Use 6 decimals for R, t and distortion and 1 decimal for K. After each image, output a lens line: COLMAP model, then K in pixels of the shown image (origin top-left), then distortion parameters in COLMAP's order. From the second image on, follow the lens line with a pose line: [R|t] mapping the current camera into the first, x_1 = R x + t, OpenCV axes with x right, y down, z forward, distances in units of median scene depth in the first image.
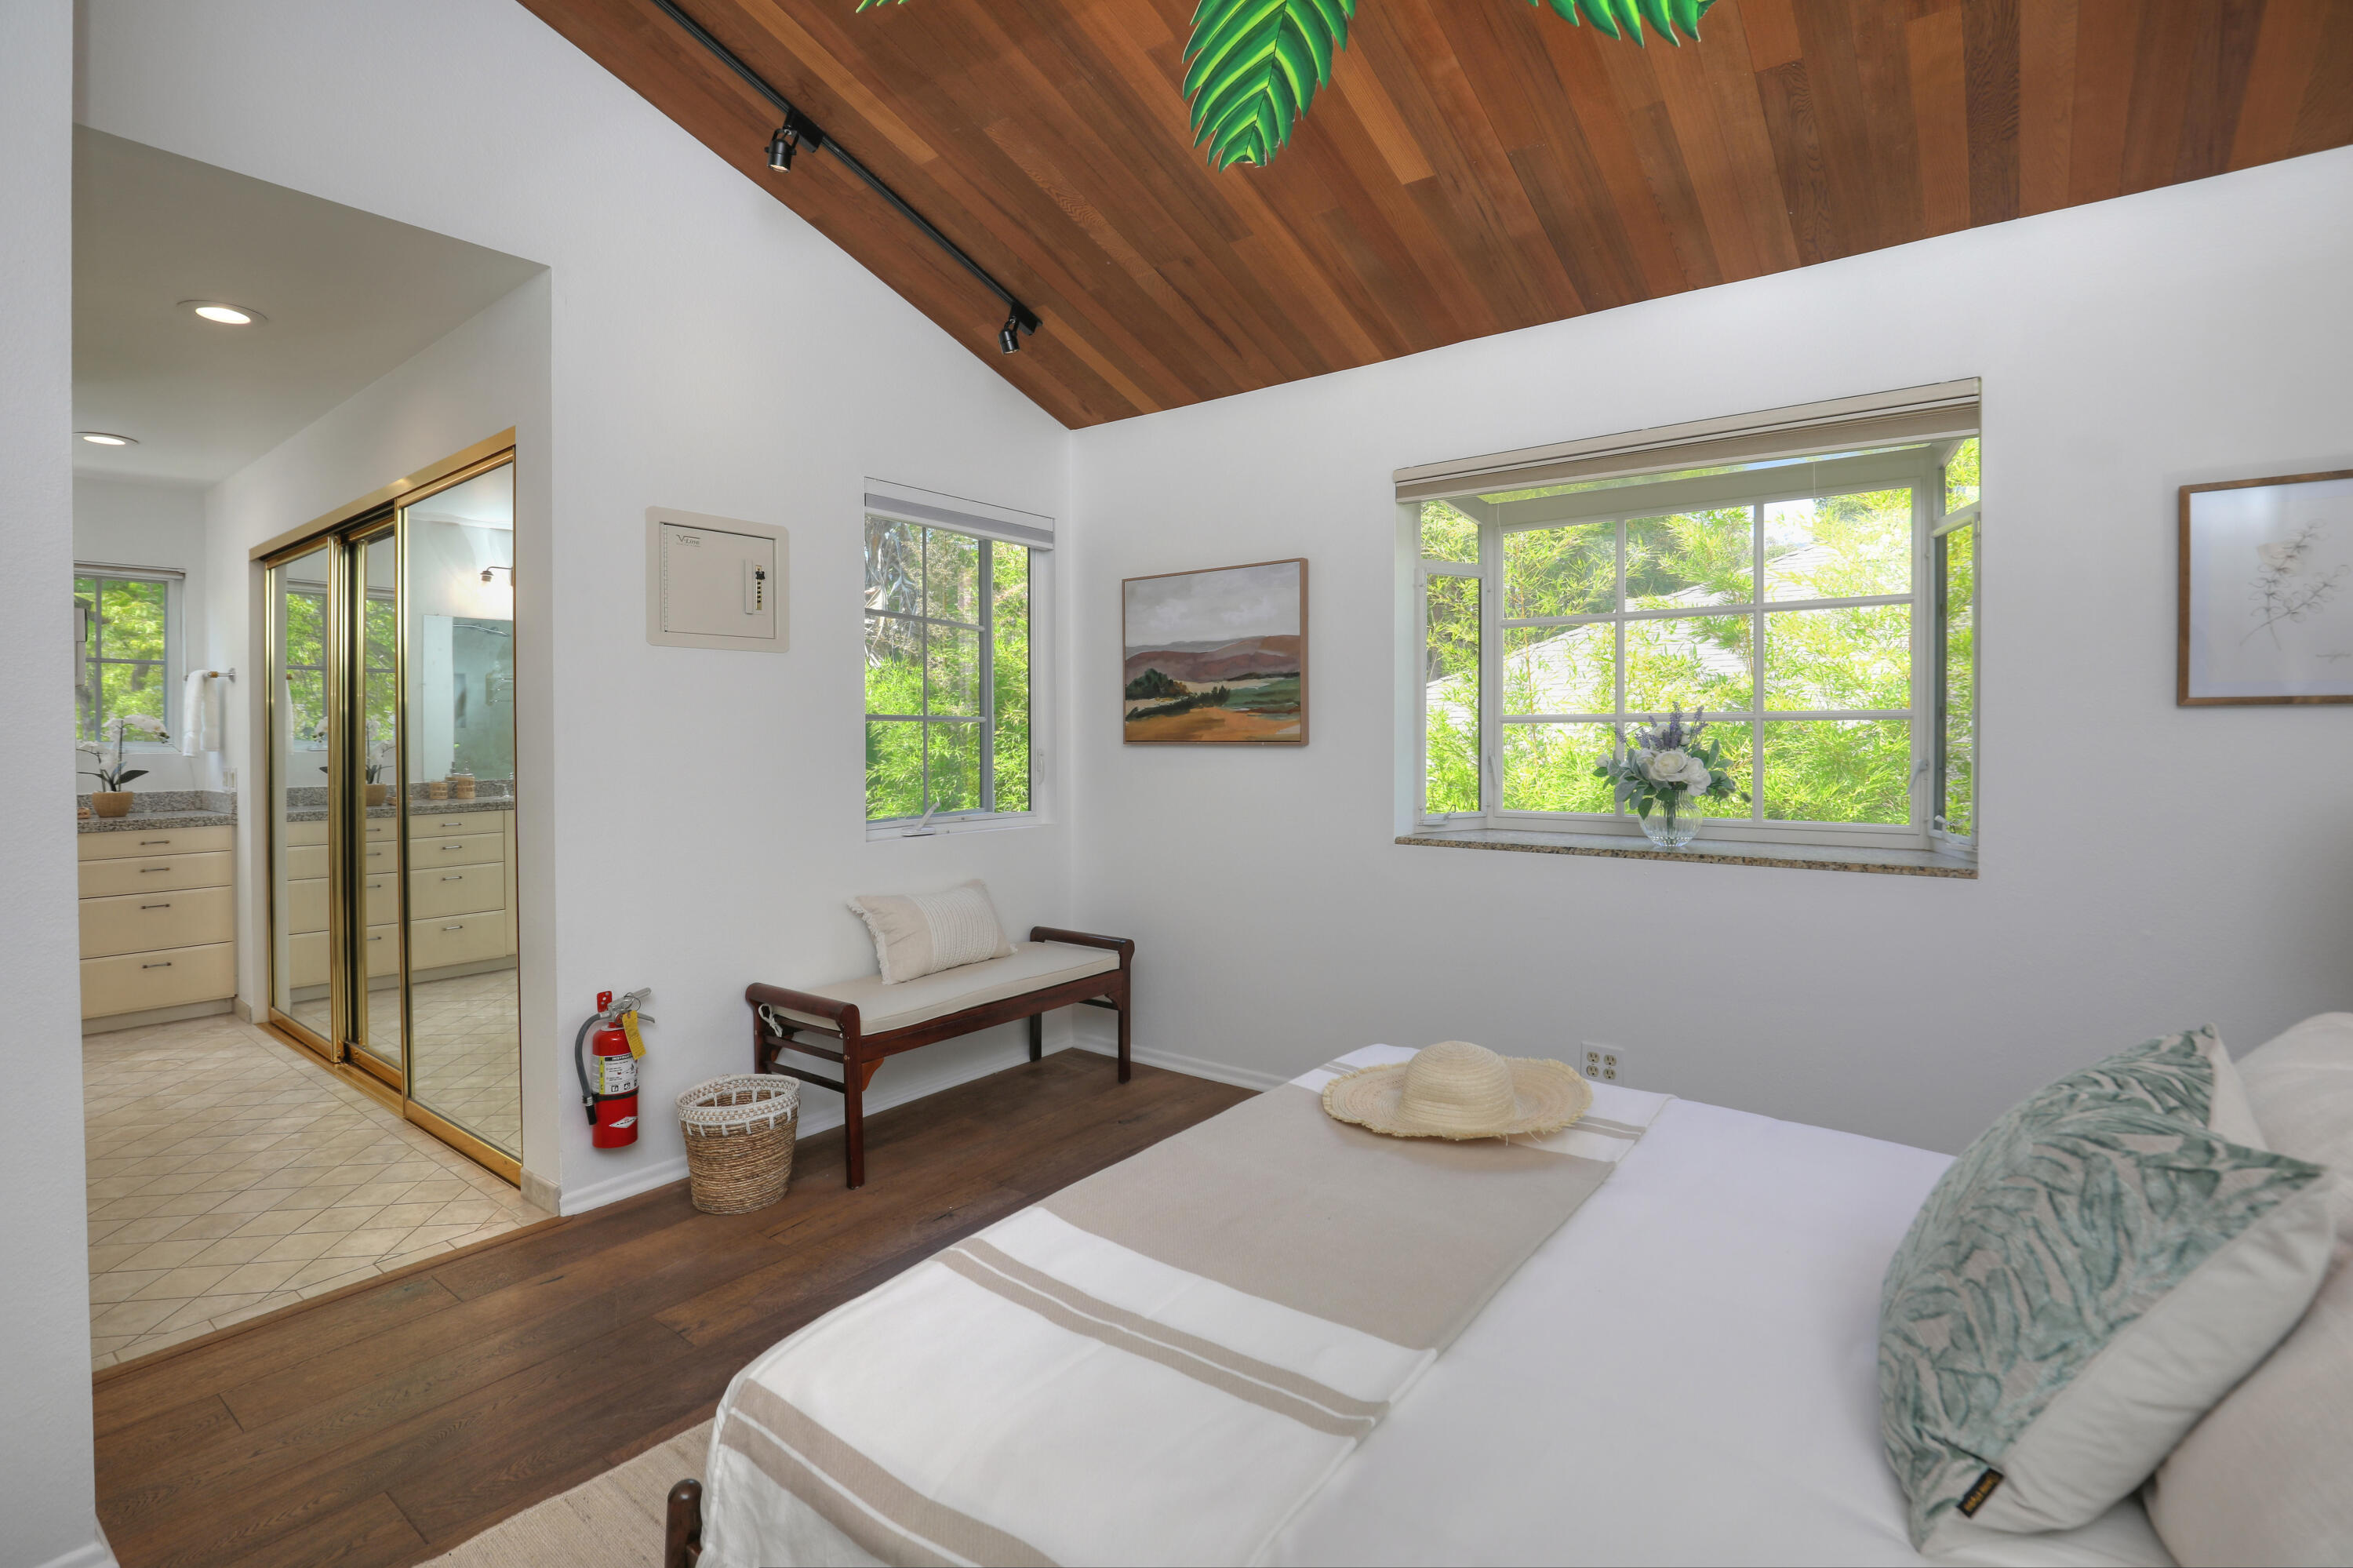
lens RADIAL K [[1079.5, 0, 1155.6], [0, 1079.5, 752.6], [0, 0, 1]] dist [-0.026137, -0.000358]
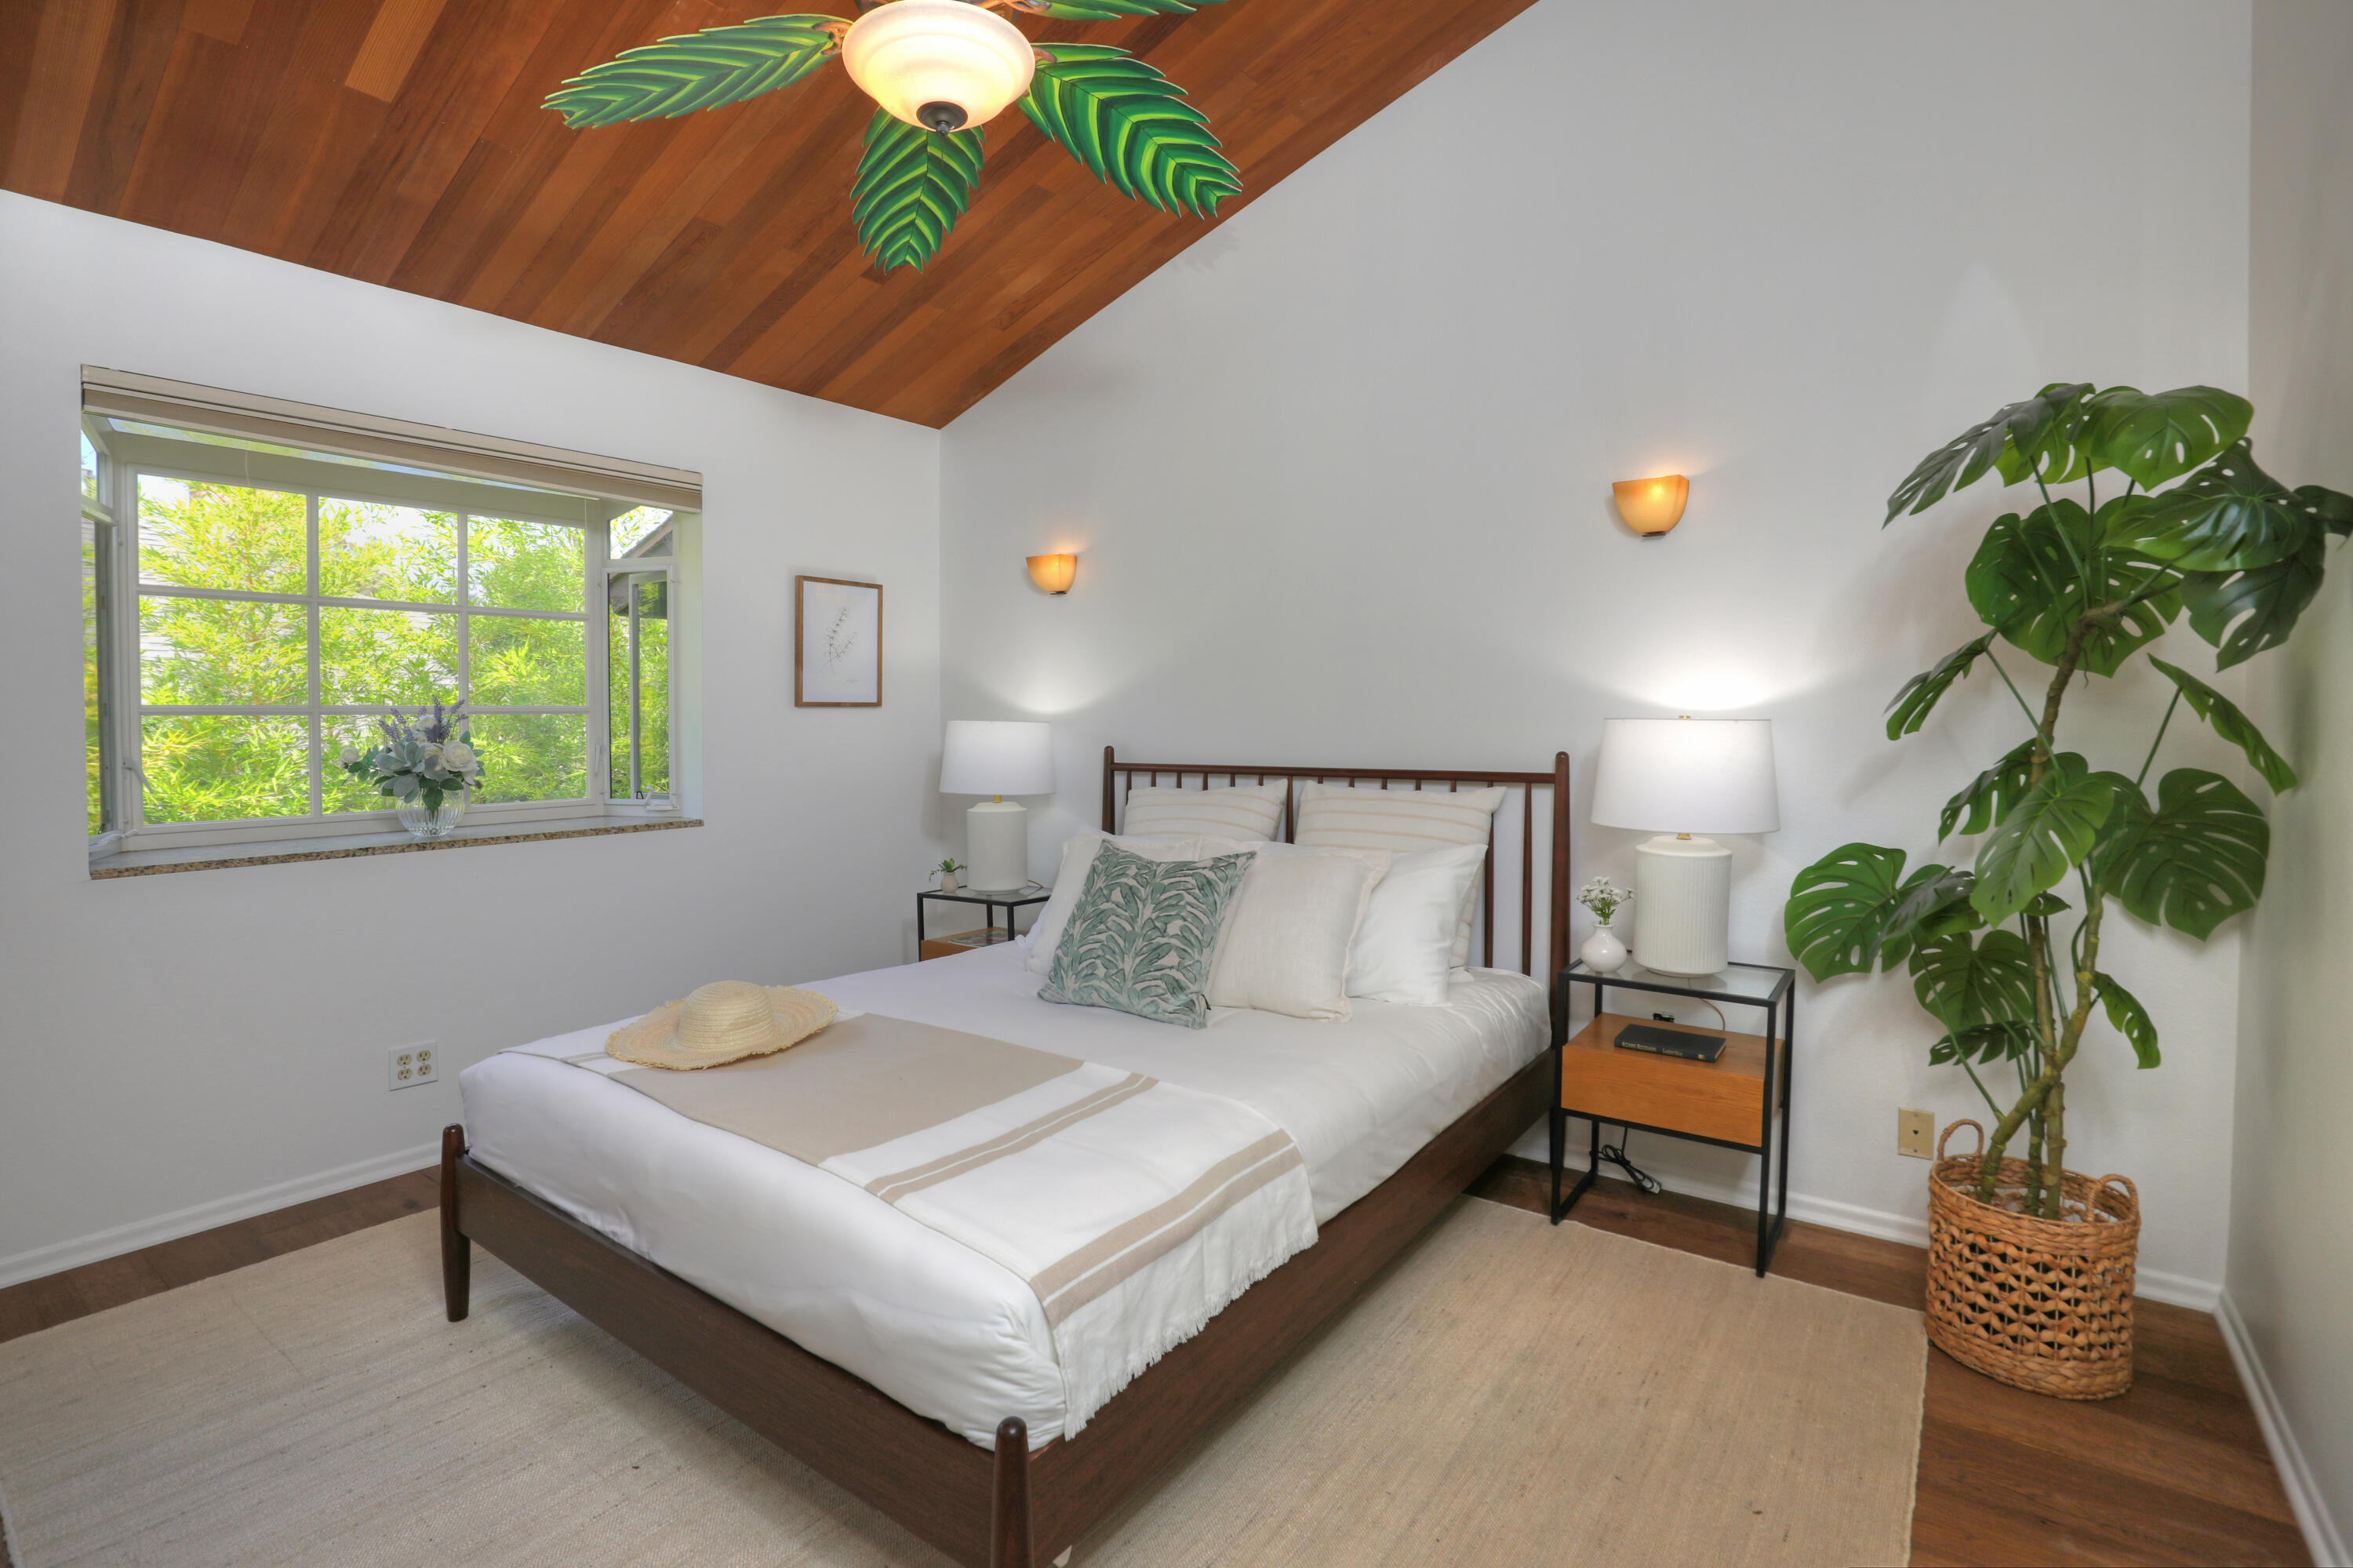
lens RADIAL K [[1079.5, 0, 1177.6], [0, 1079.5, 767.8], [0, 0, 1]] dist [-0.026137, -0.000358]
pose [[-0.012675, -0.042590, 0.999012, -0.555019], [0.024572, 0.998778, 0.042892, -0.003735], [-0.999618, 0.025092, -0.011613, 0.308031]]
